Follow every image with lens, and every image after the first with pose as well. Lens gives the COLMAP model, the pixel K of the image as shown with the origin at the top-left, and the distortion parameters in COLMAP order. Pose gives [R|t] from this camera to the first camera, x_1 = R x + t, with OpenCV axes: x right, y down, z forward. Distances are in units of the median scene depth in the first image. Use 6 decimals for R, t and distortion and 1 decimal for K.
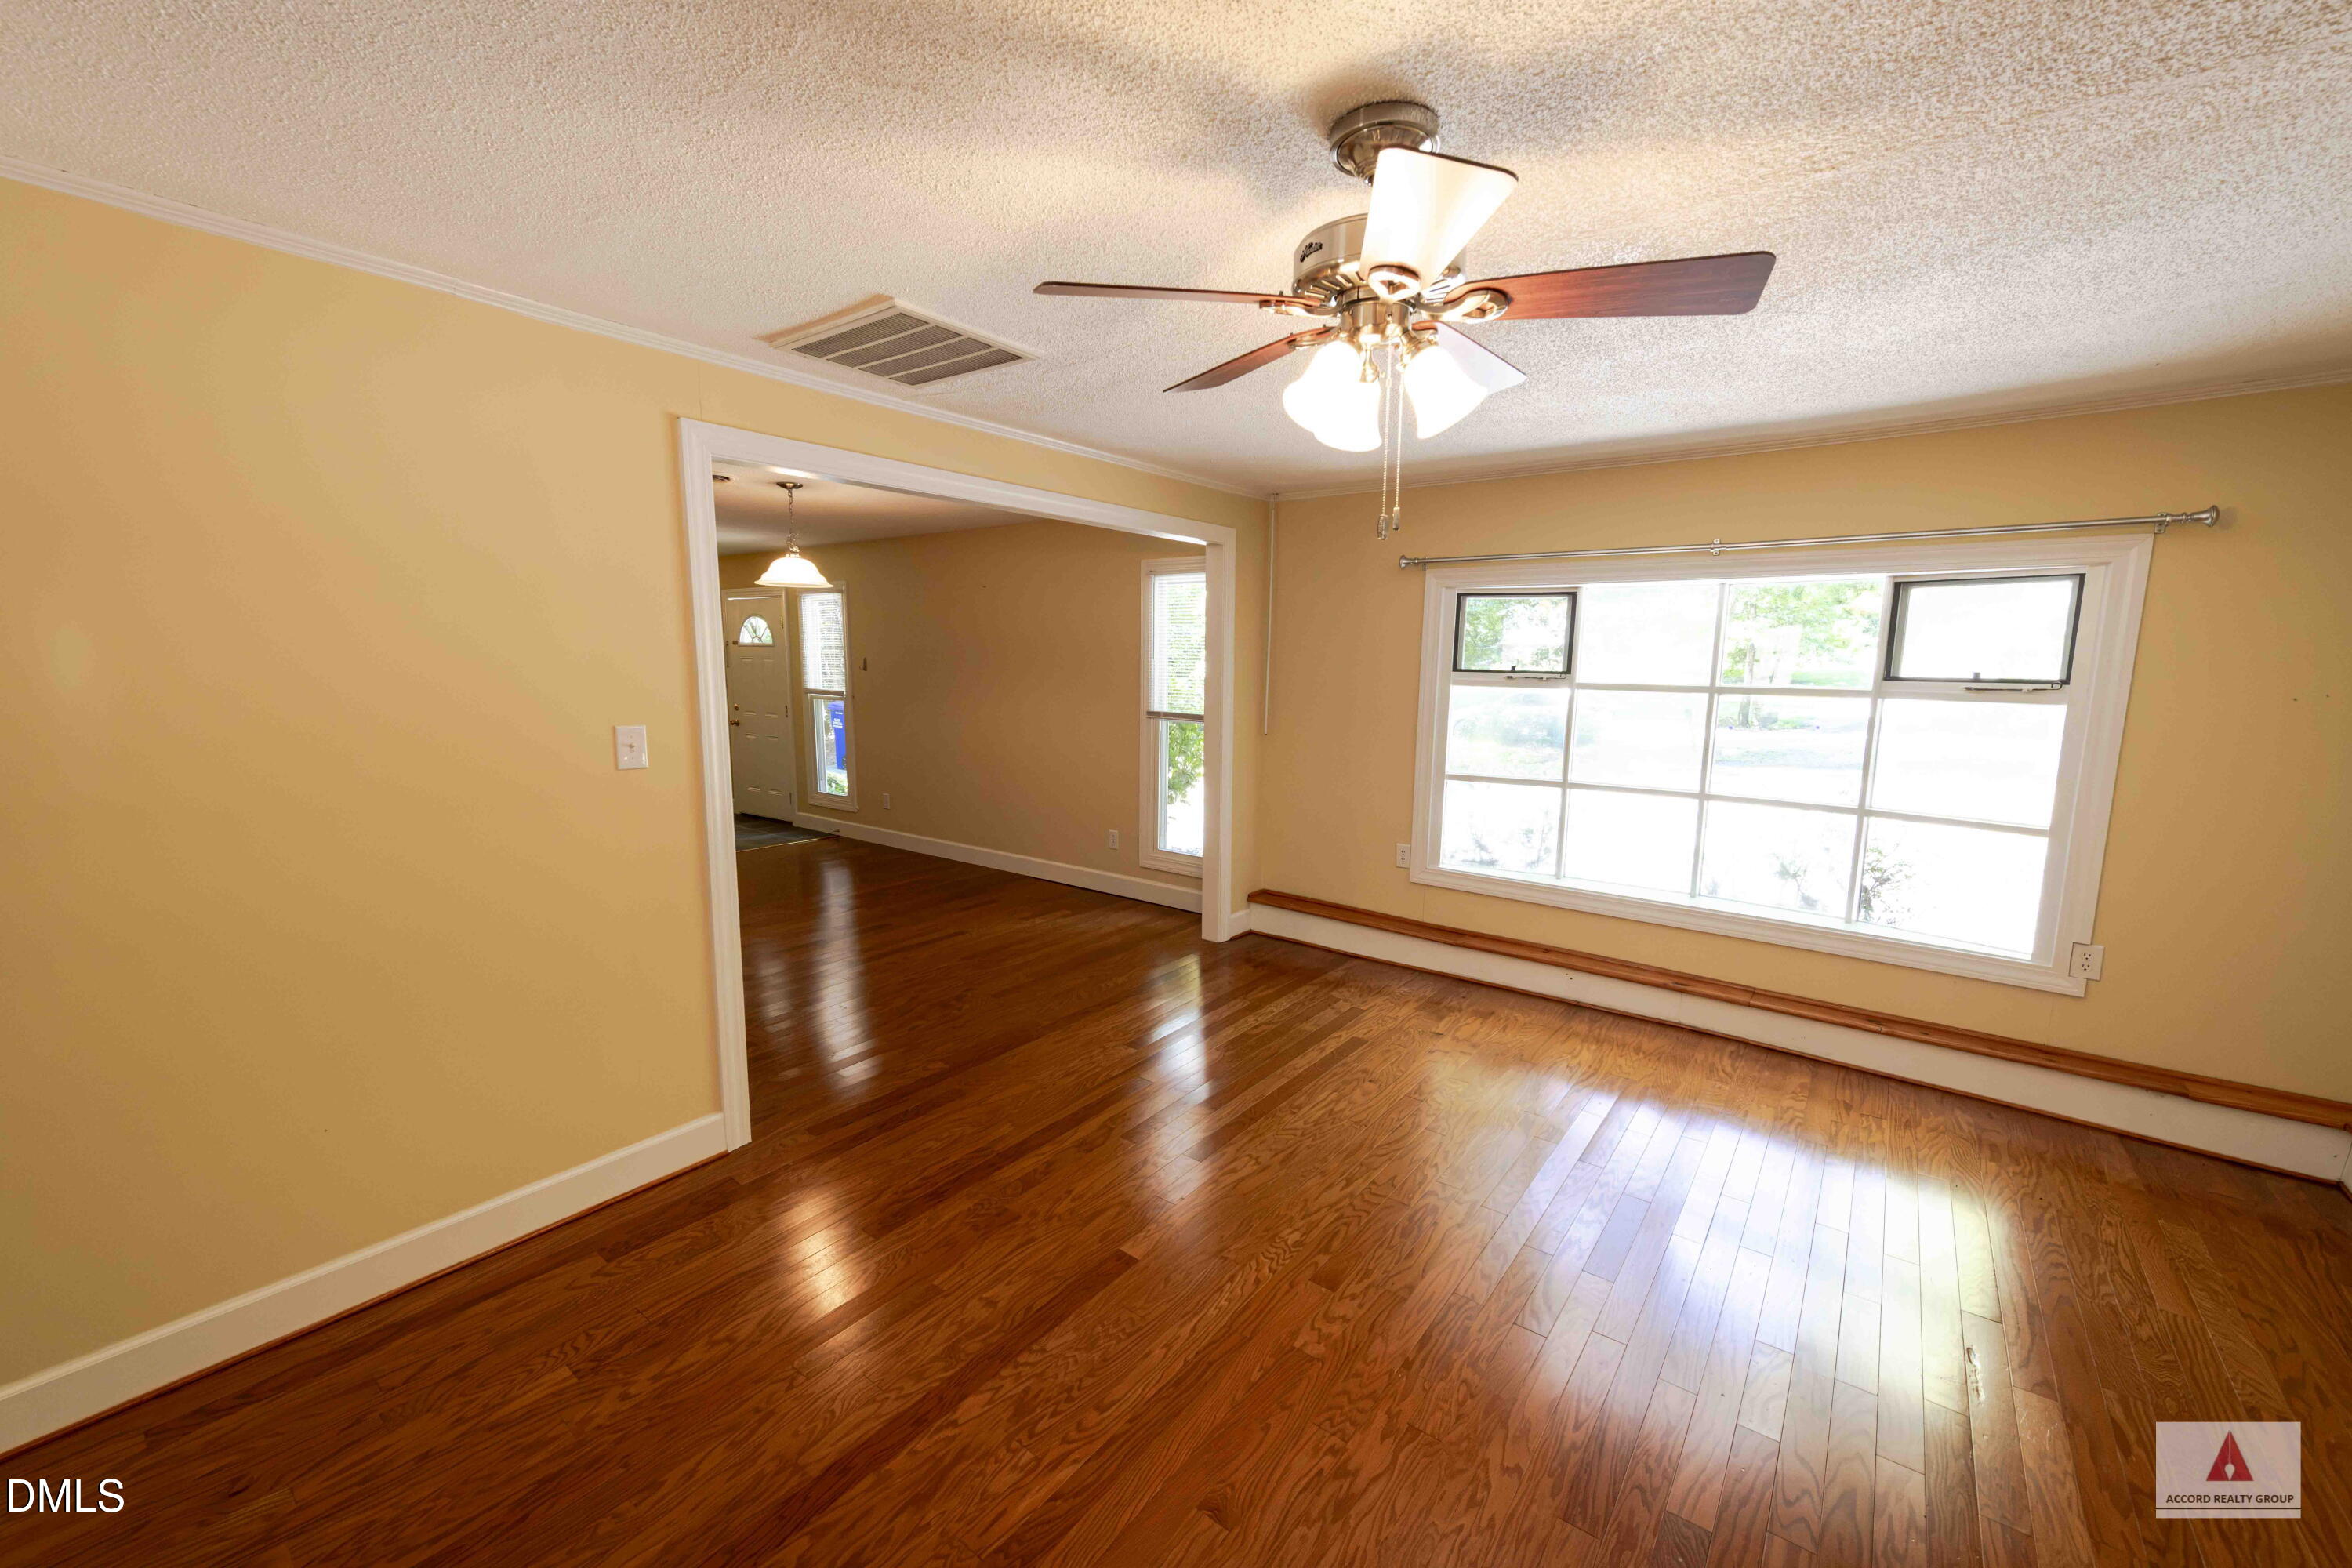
lens RADIAL K [[920.3, 0, 1188.2], [0, 920.3, 786.3], [0, 0, 1]] dist [0.018940, -0.008647]
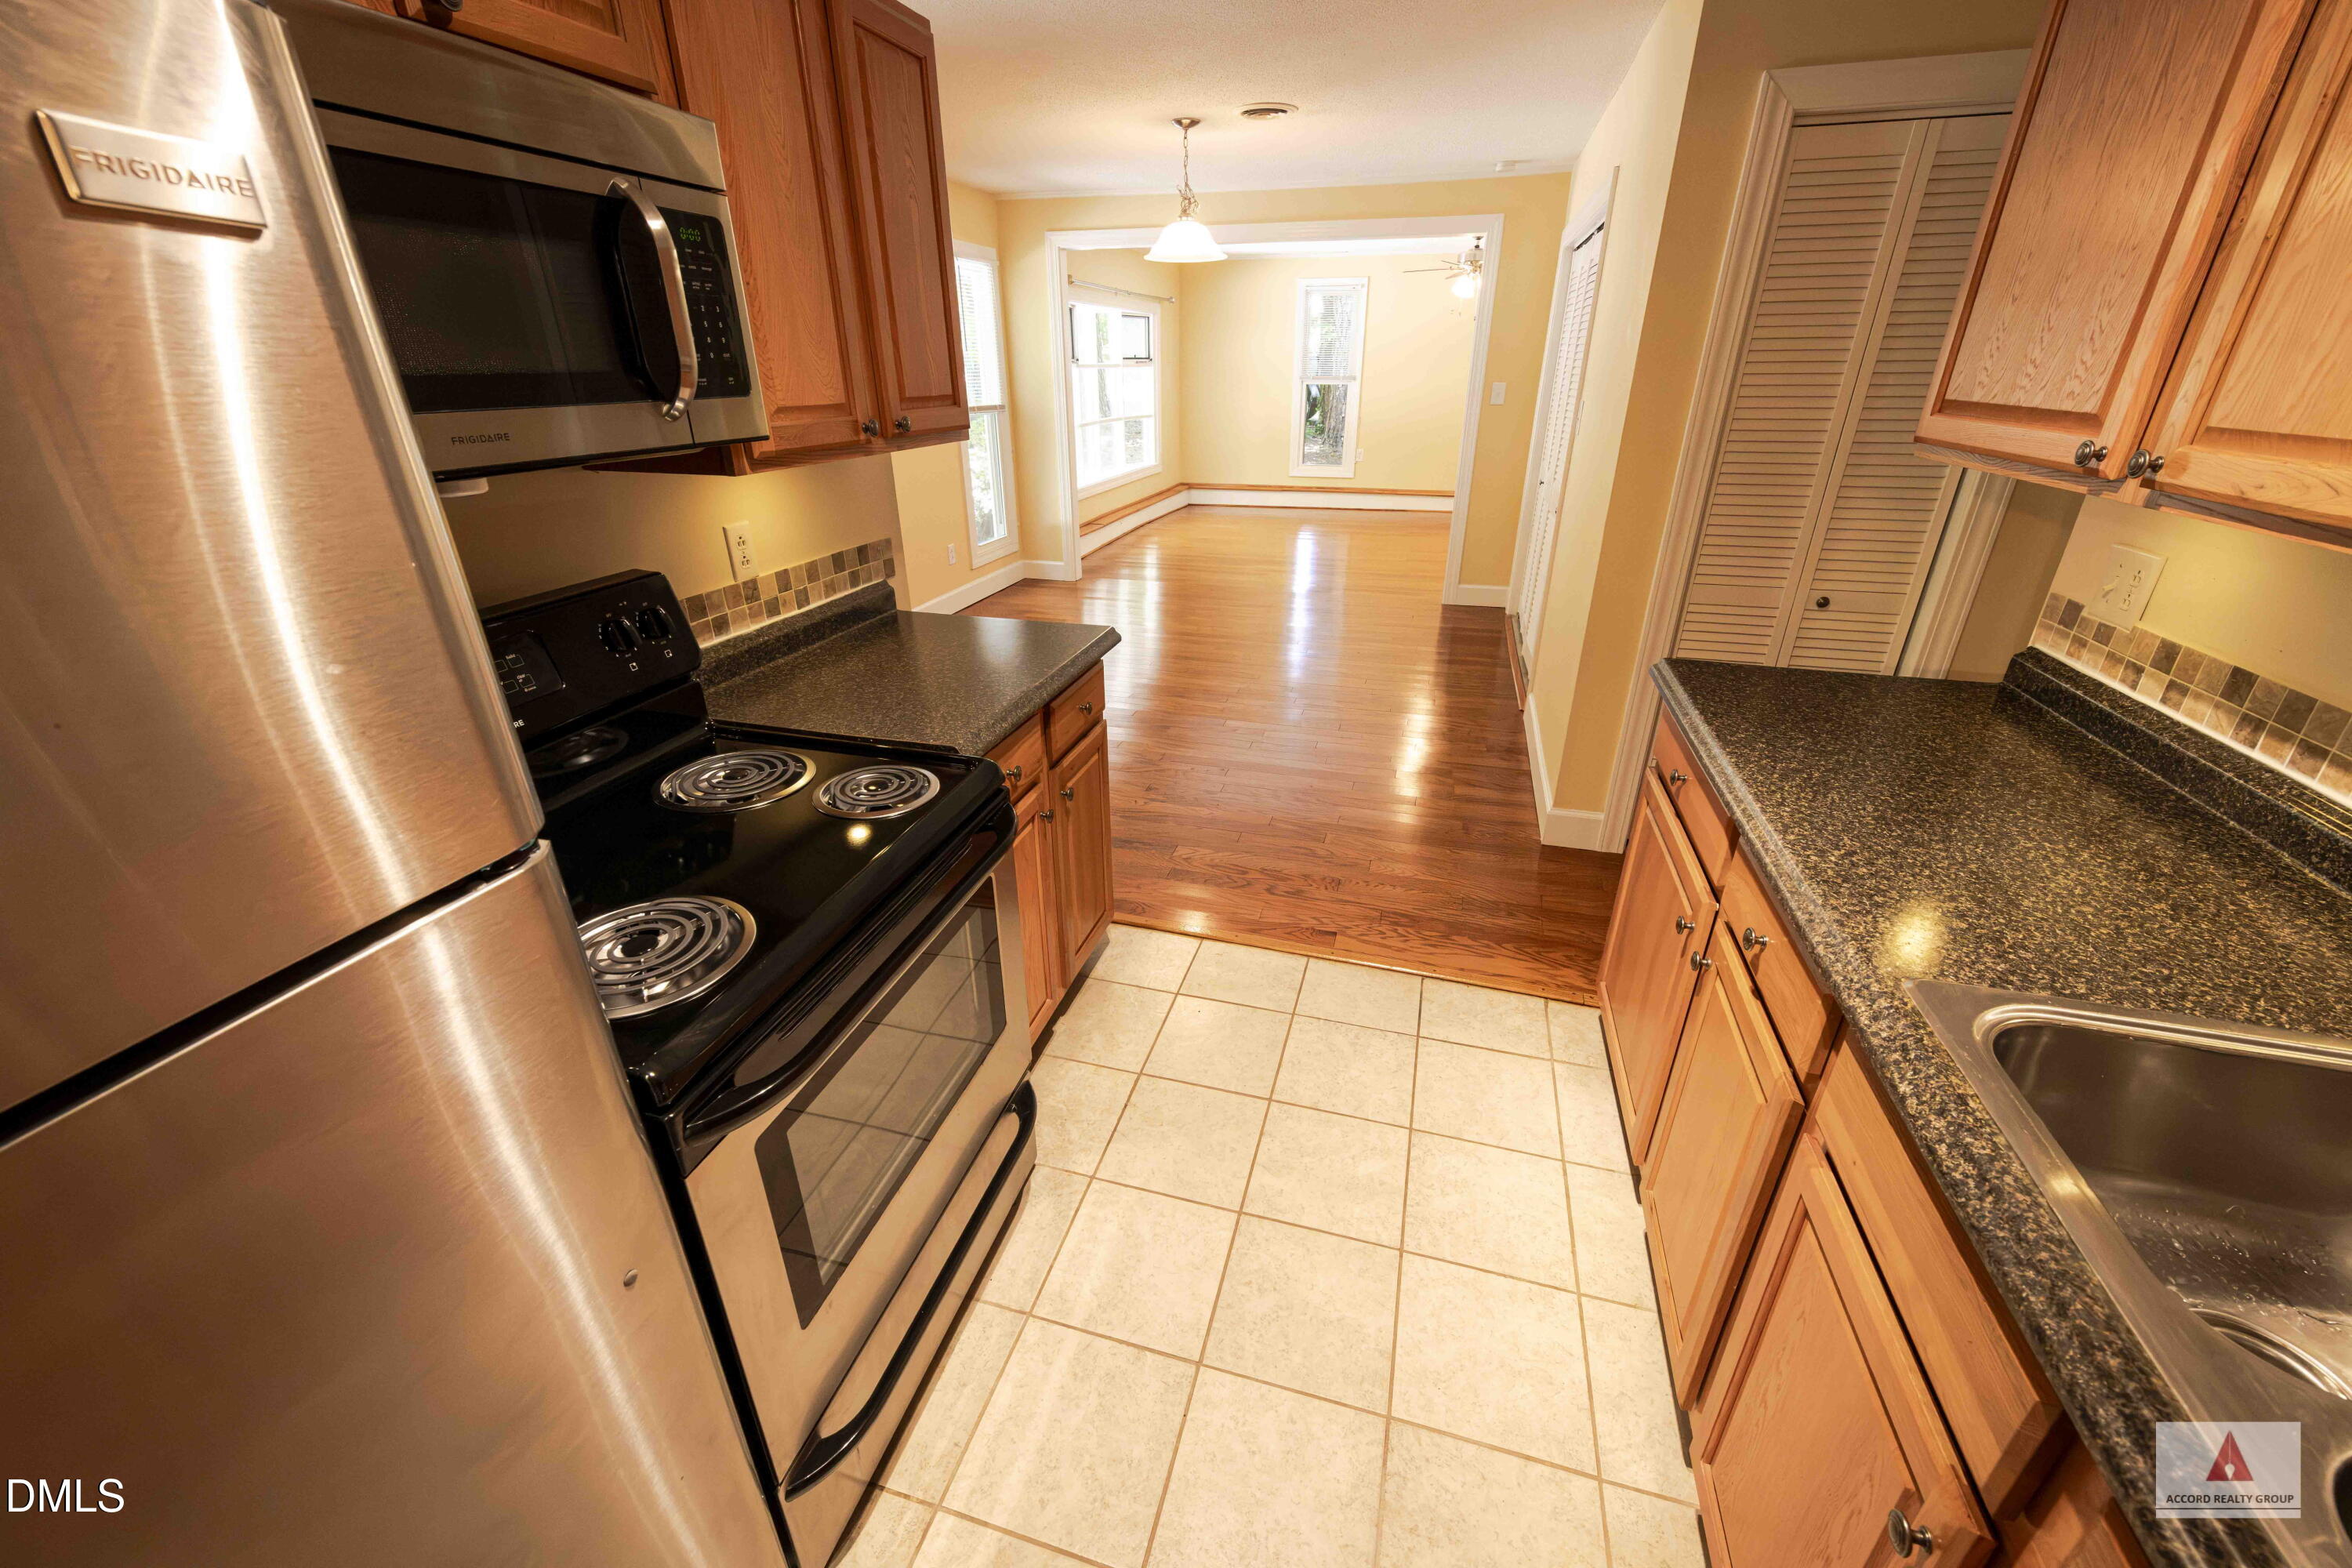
lens RADIAL K [[919.8, 0, 1180.1], [0, 919.8, 776.7], [0, 0, 1]] dist [0.021626, -0.008308]
pose [[-0.355729, -0.394490, 0.847251, -1.645582], [0.131677, 0.876351, 0.463325, -0.235361], [-0.925266, 0.276382, -0.259798, 1.659308]]
